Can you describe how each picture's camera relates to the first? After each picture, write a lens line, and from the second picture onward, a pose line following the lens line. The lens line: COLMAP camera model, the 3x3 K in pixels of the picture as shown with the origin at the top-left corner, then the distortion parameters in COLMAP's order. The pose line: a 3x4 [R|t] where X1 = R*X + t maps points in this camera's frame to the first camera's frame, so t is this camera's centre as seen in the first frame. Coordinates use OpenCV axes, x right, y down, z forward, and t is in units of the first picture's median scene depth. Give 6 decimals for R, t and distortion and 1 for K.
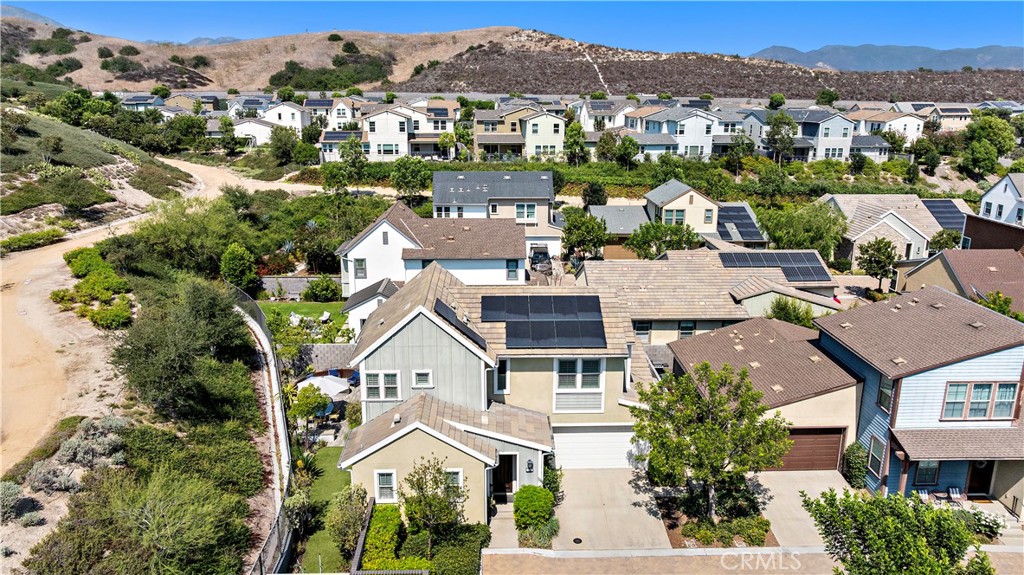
lens RADIAL K [[721.9, 0, 514.2], [0, 721.9, 287.2], [0, 0, 1]] dist [-0.022475, 0.000069]
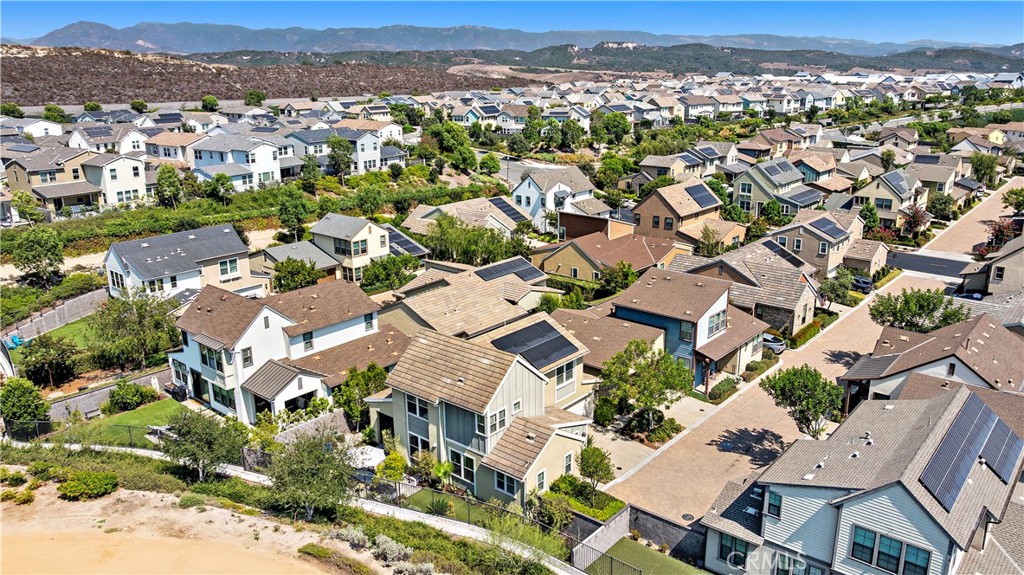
lens RADIAL K [[745.2, 0, 512.0], [0, 745.2, 287.5], [0, 0, 1]] dist [-0.012617, -0.000611]
pose [[0.678658, -0.215369, 0.702168, -0.650278], [0.204207, 0.973675, 0.101276, -0.146250], [-0.705495, 0.074655, 0.704772, -0.020823]]
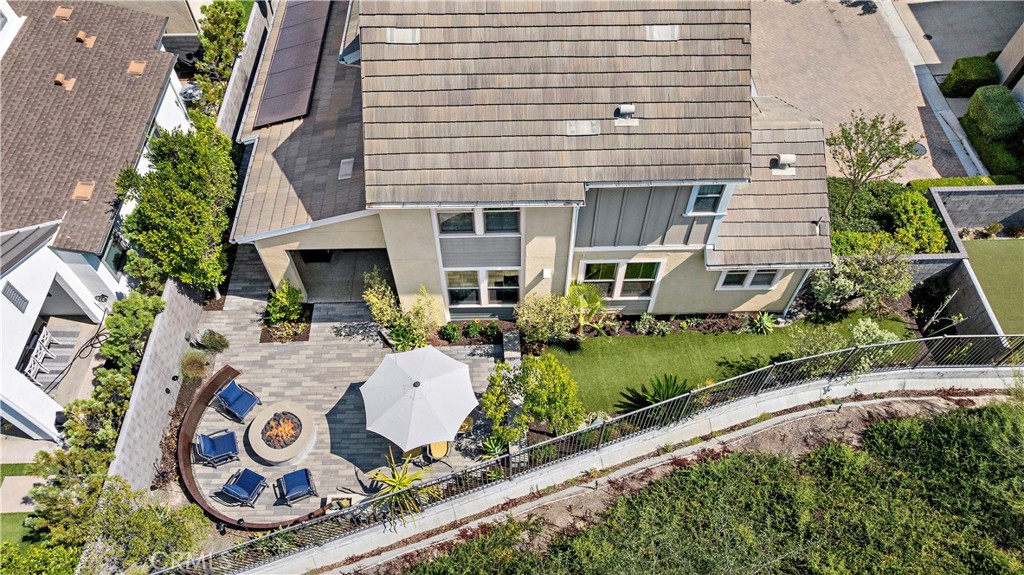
lens RADIAL K [[721.9, 0, 514.2], [0, 721.9, 287.2], [0, 0, 1]] dist [-0.022475, 0.000069]
pose [[0.013881, -0.824948, 0.565038, -0.337390], [0.260157, 0.548610, 0.794572, -0.171953], [-0.965466, 0.135969, 0.222231, 0.615167]]
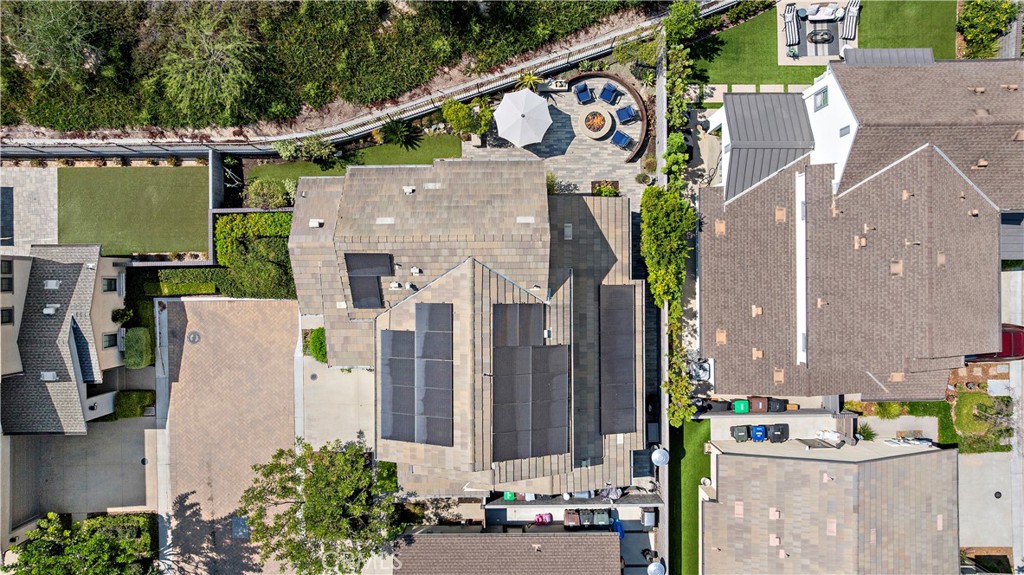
lens RADIAL K [[732.2, 0, 513.9], [0, 732.2, 286.5], [0, 0, 1]] dist [-0.040205, 0.036382]
pose [[-0.028843, 0.999544, -0.008909, -0.039756], [-0.276586, 0.000584, 0.960989, -0.525458], [0.960556, 0.030182, 0.276443, 0.550388]]
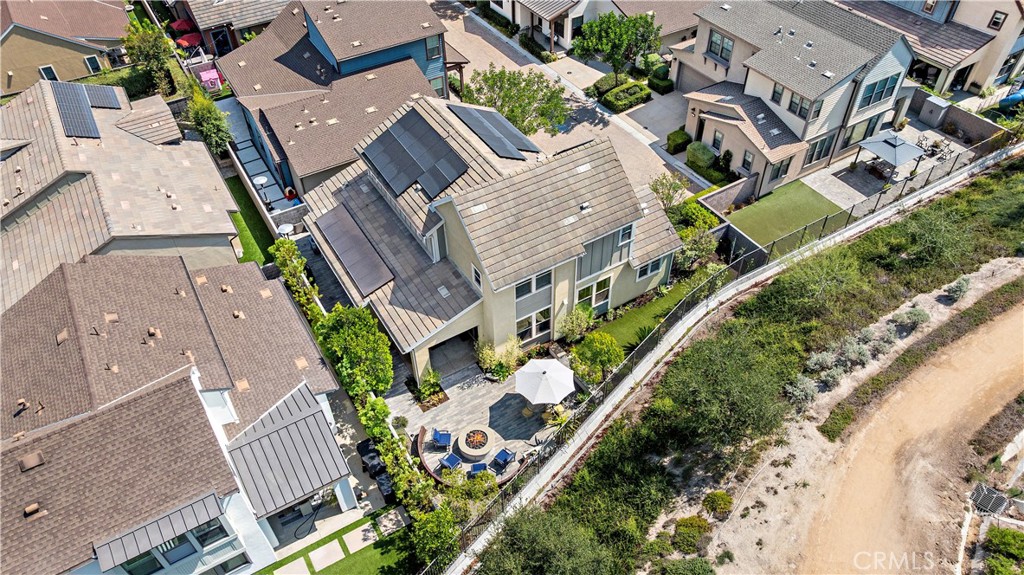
lens RADIAL K [[721.9, 0, 514.2], [0, 721.9, 287.2], [0, 0, 1]] dist [-0.022475, 0.000069]
pose [[-0.485641, -0.607279, 0.628780, -0.513558], [0.247048, 0.594629, 0.765104, -0.411988], [-0.838522, 0.526905, -0.138749, 0.797110]]
